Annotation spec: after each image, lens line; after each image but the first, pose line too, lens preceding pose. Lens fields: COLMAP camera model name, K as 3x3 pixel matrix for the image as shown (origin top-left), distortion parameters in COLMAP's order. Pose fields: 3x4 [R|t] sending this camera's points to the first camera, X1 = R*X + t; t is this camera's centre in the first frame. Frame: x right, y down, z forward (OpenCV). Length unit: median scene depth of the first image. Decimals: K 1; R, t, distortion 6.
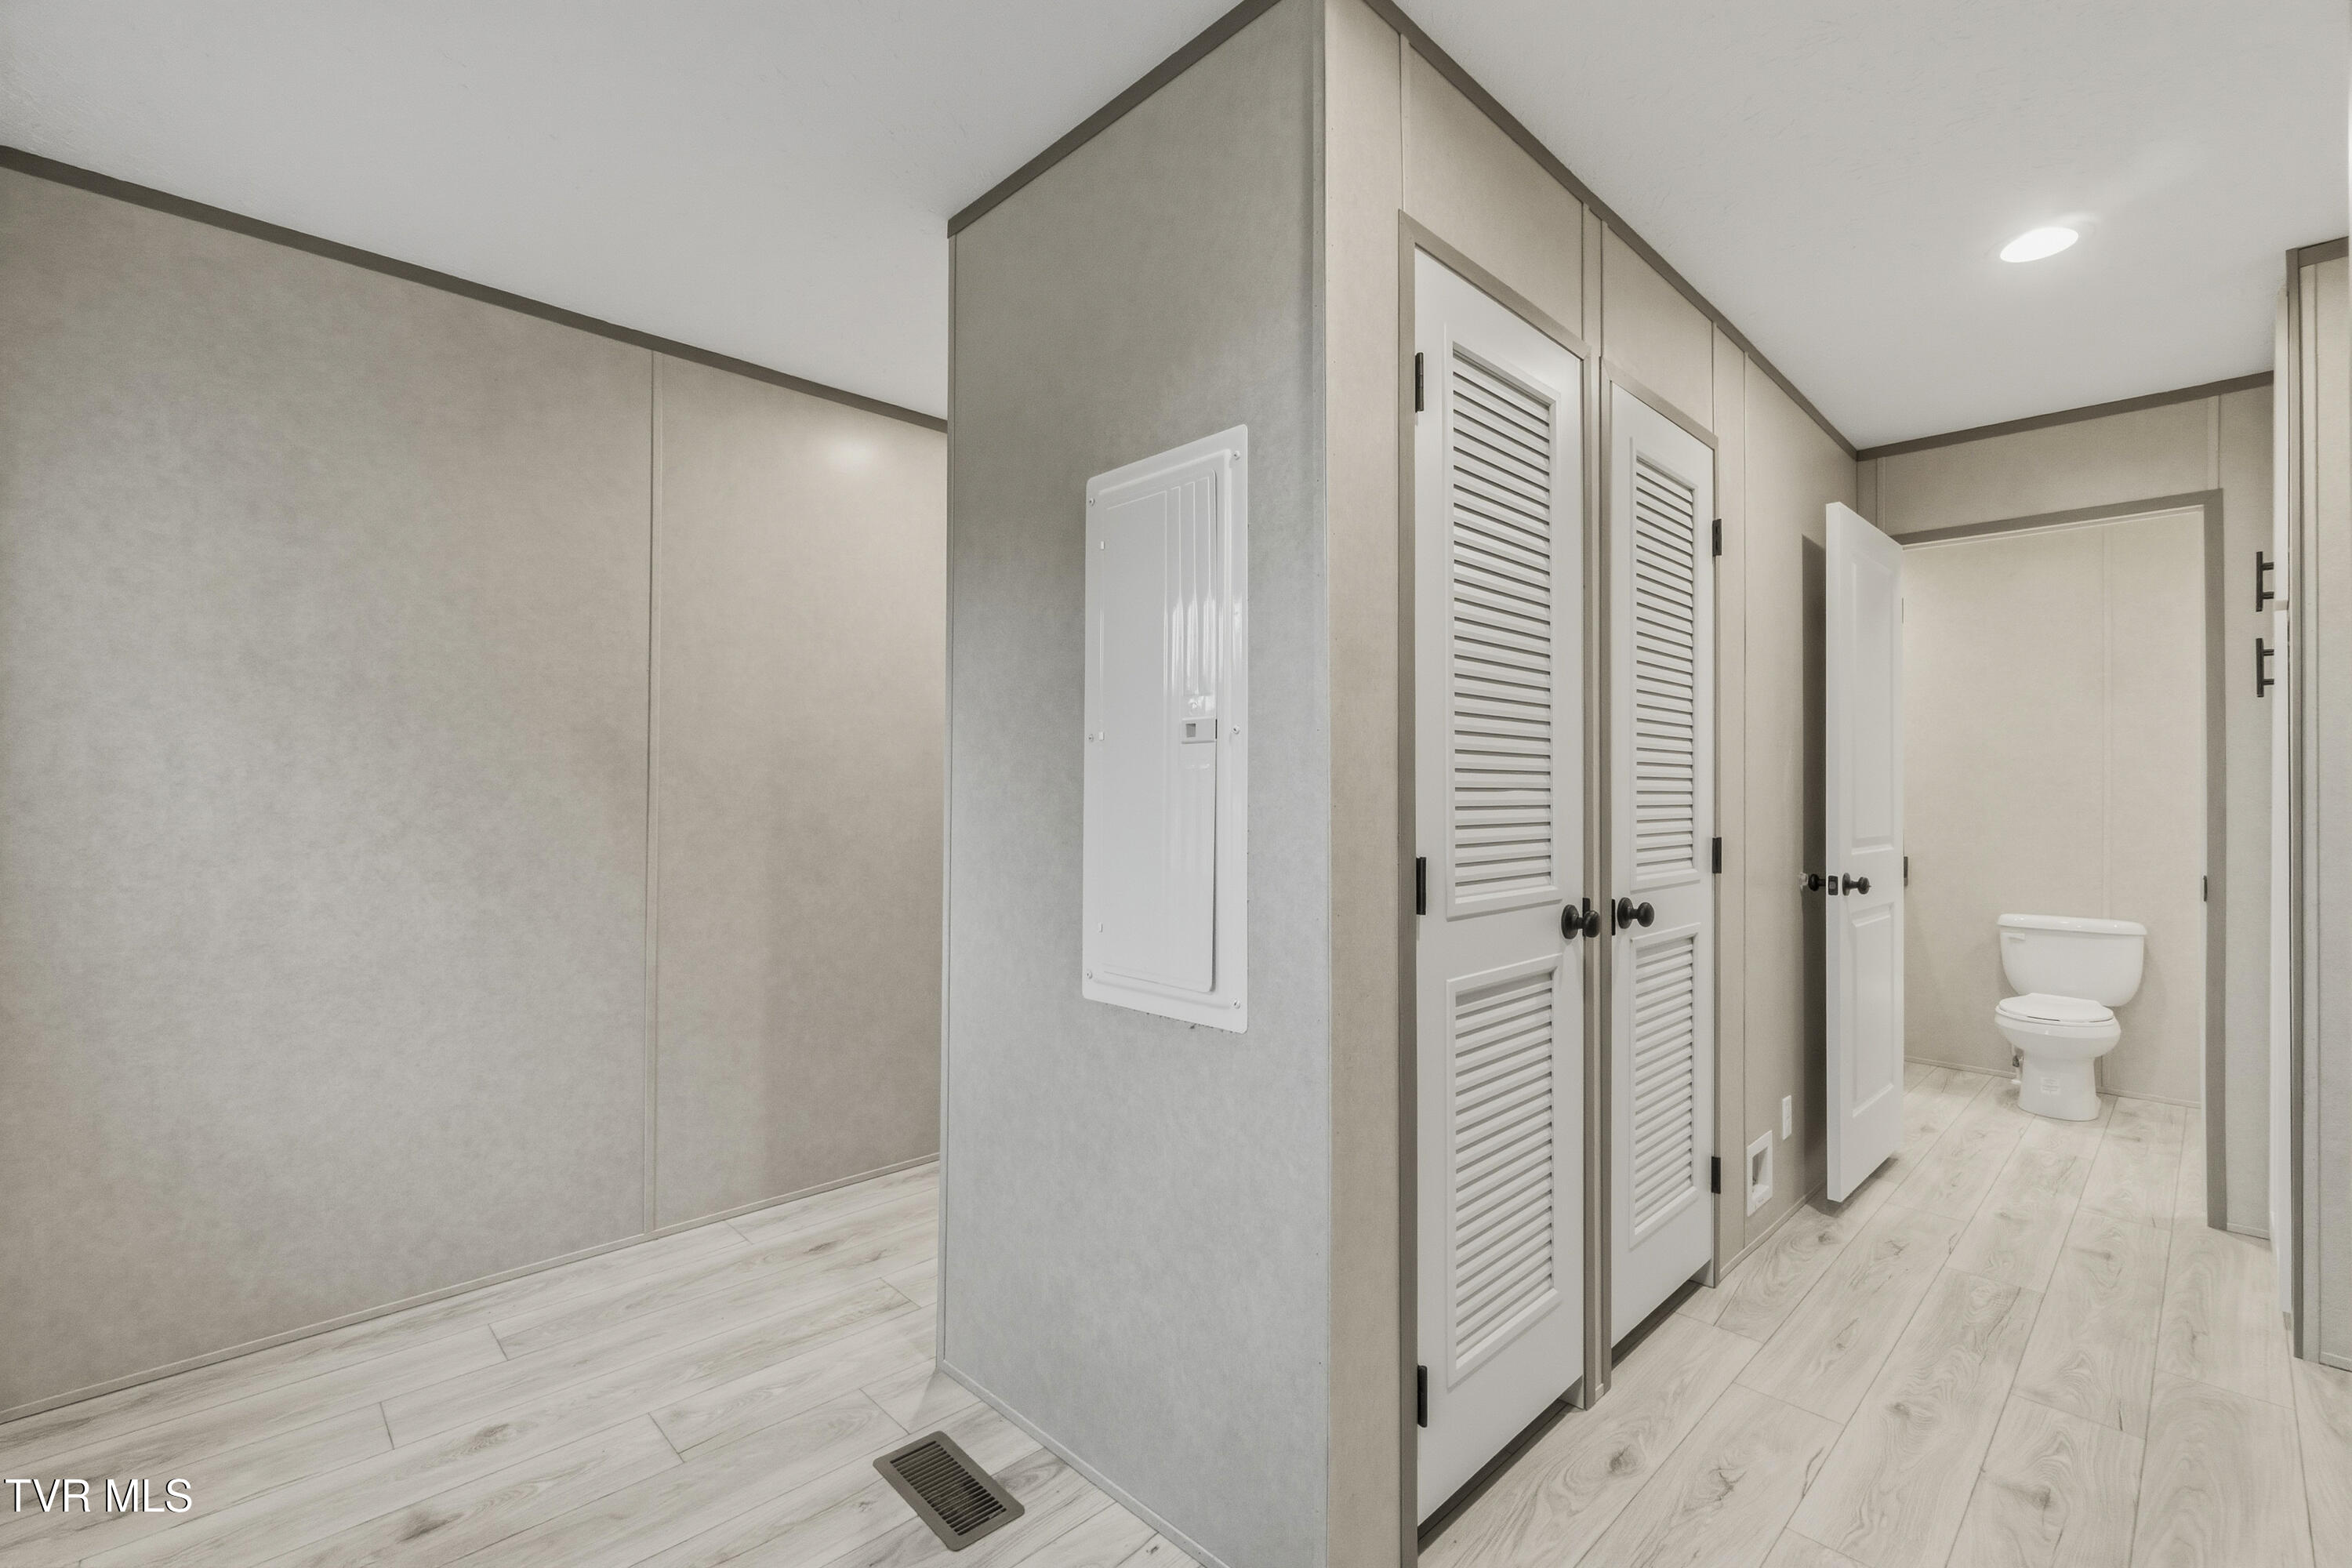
lens RADIAL K [[1018.1, 0, 1172.5], [0, 1018.1, 780.0], [0, 0, 1]] dist [-0.008940, 0.003629]
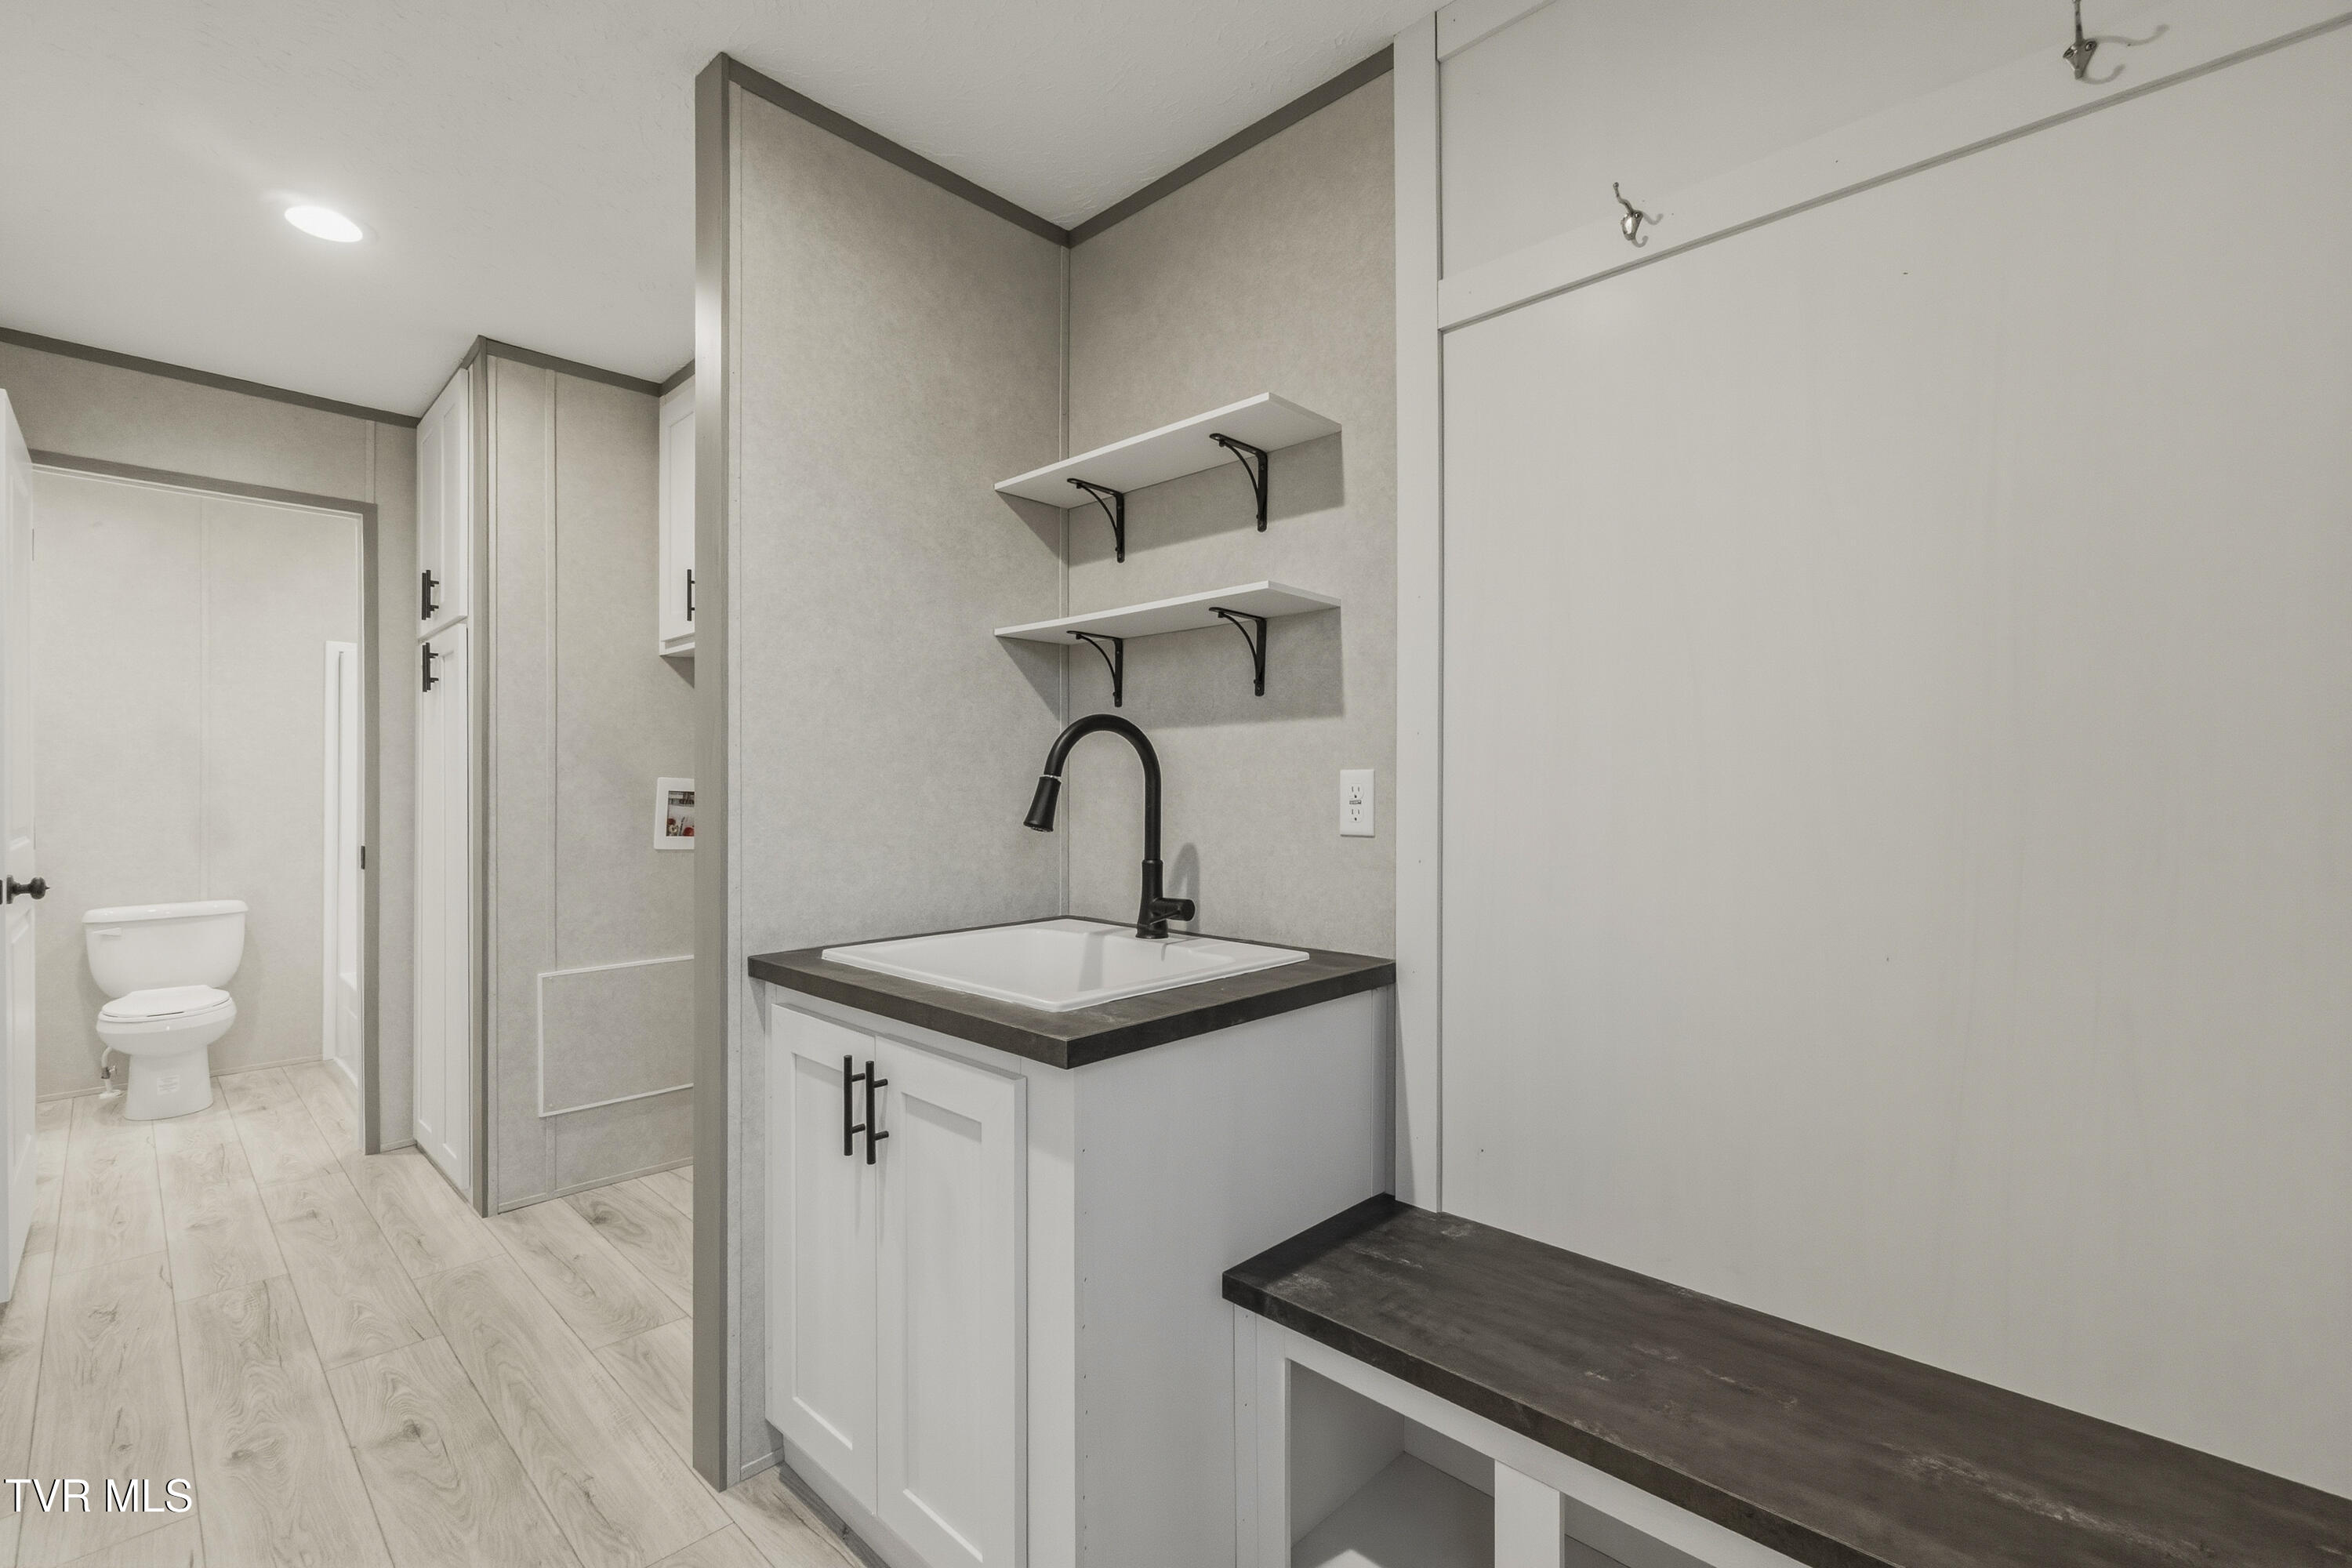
lens RADIAL K [[1018.1, 0, 1171.7], [0, 1018.1, 788.5], [0, 0, 1]] dist [-0.008940, 0.003629]
pose [[-0.036935, -0.012431, 0.999240, -0.180974], [-0.014176, 0.999829, 0.011914, 0.005766], [-0.999217, -0.013725, -0.037105, 0.193649]]
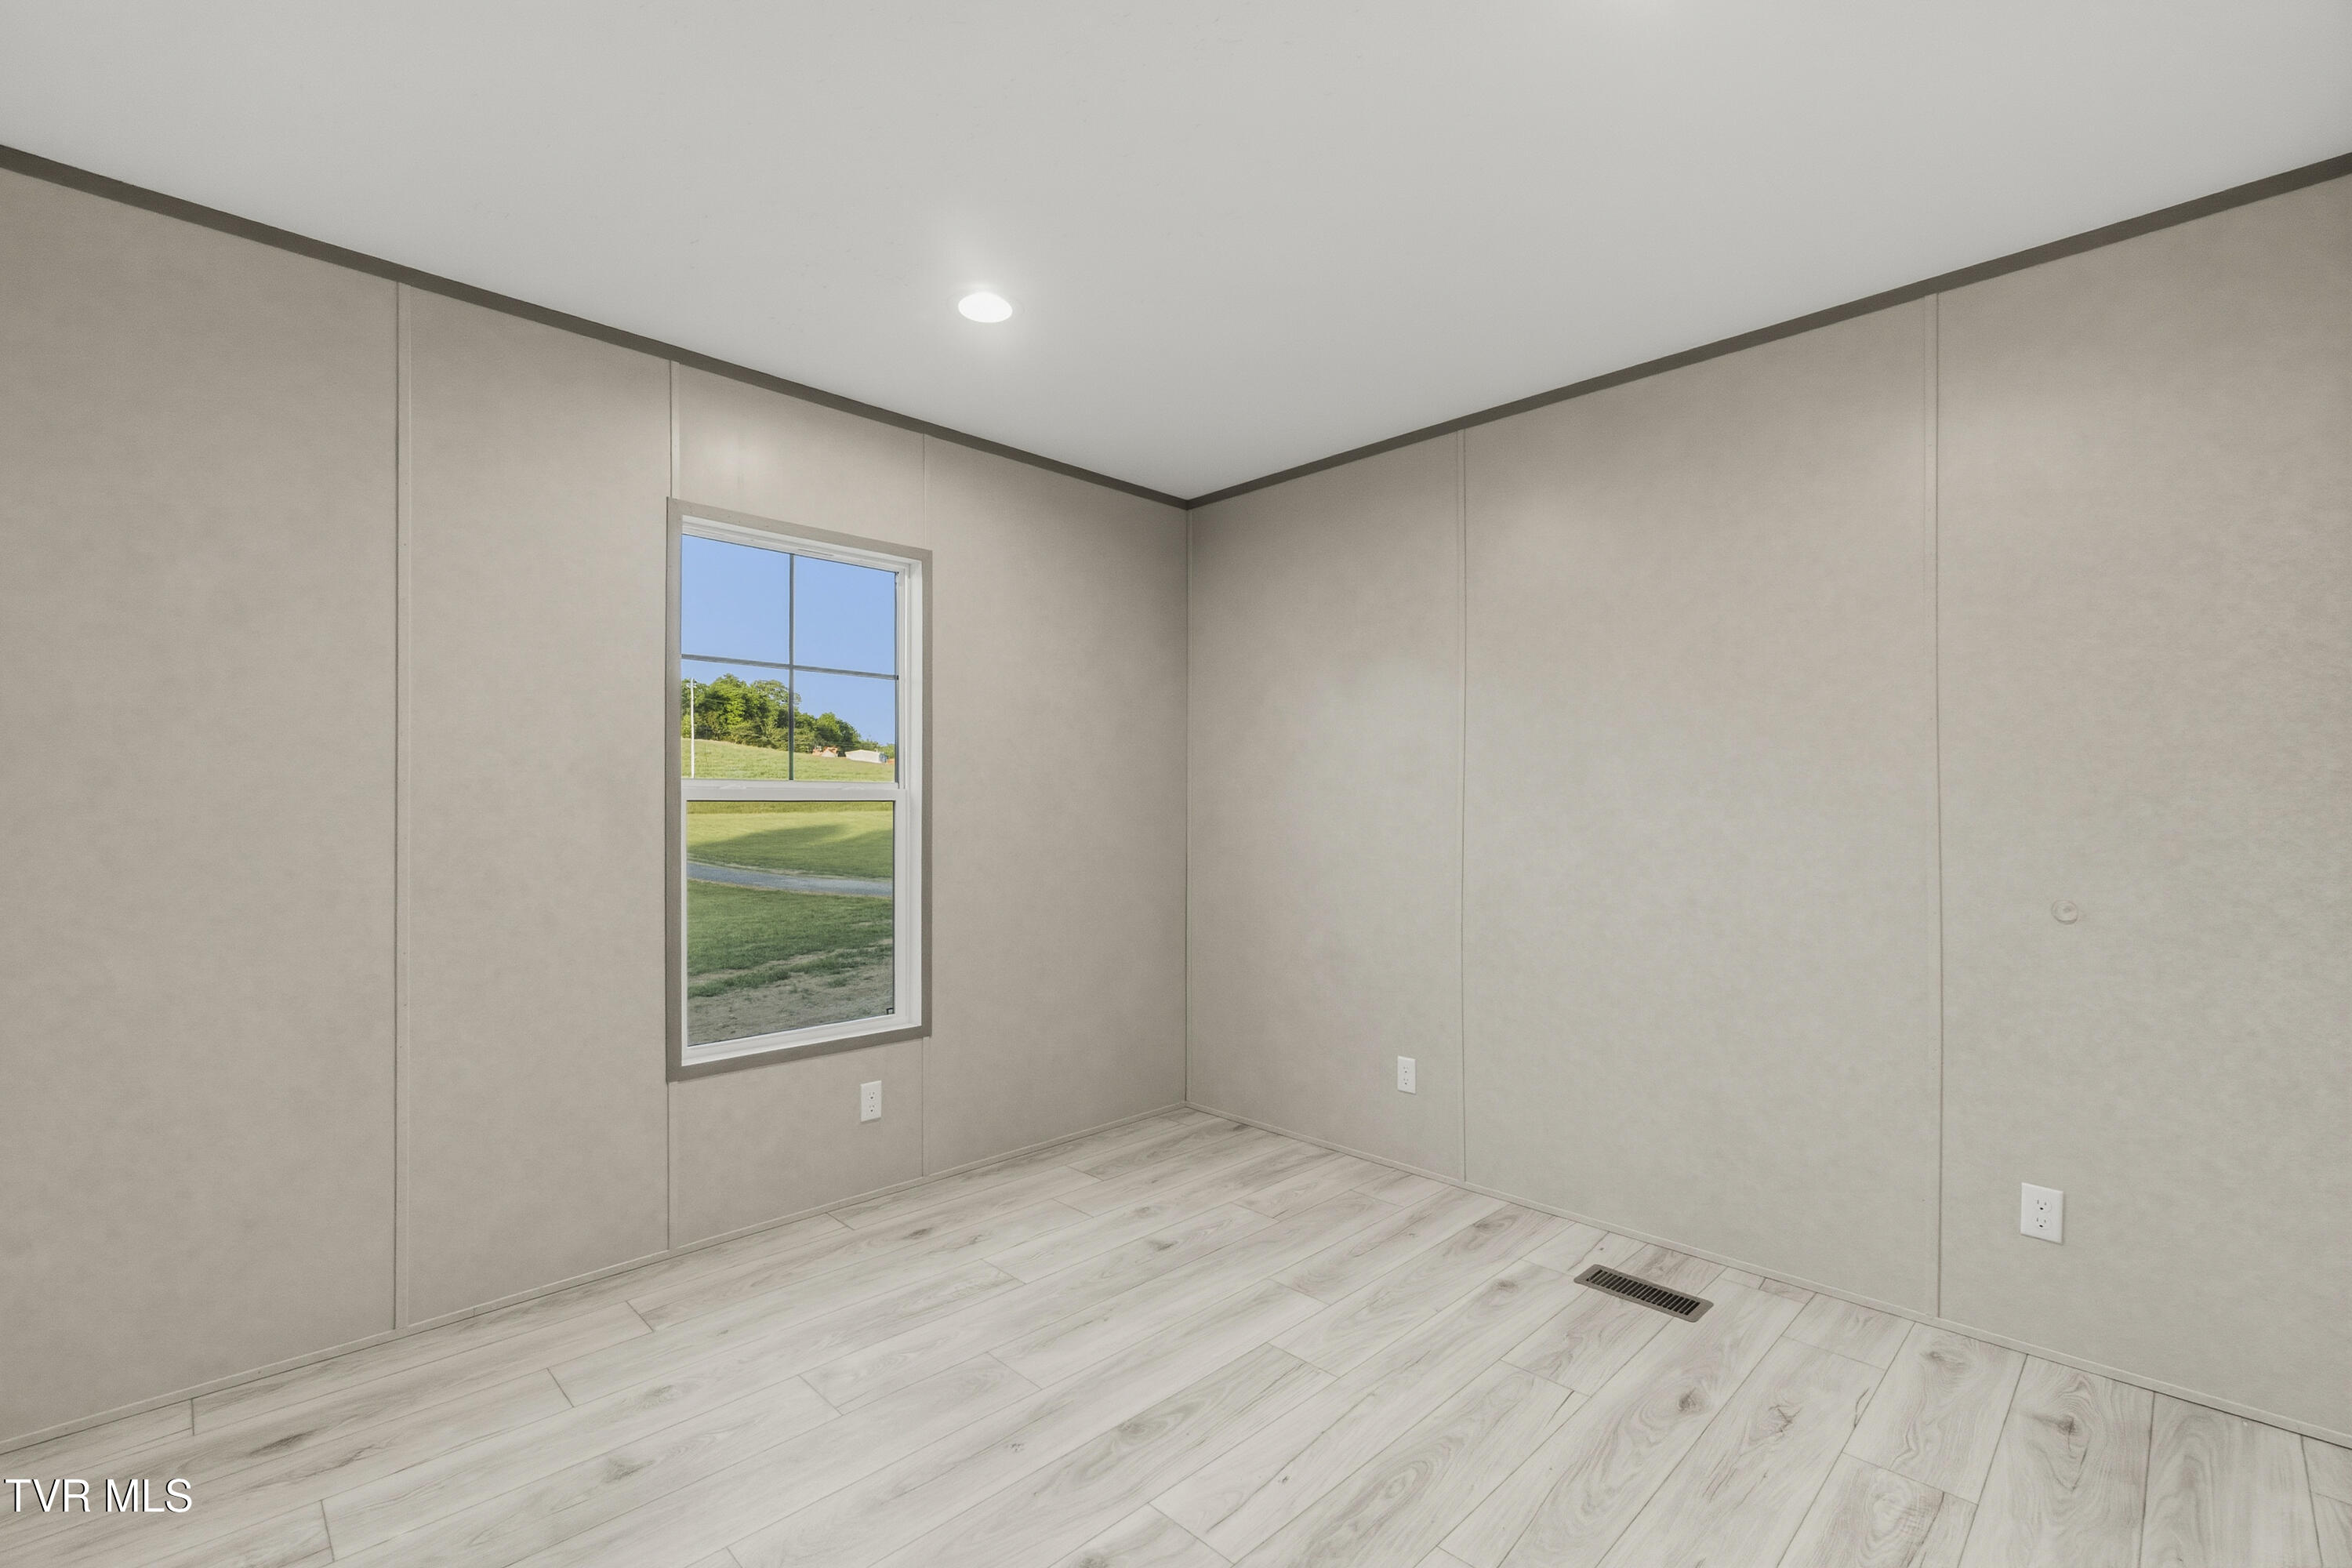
lens RADIAL K [[1018.1, 0, 1171.8], [0, 1018.1, 774.3], [0, 0, 1]] dist [-0.008940, 0.003629]
pose [[0.999927, -0.005599, 0.010726, -0.112403], [0.005800, 0.999806, -0.018813, 0.000101], [-0.010618, 0.018874, 0.999765, -0.100484]]
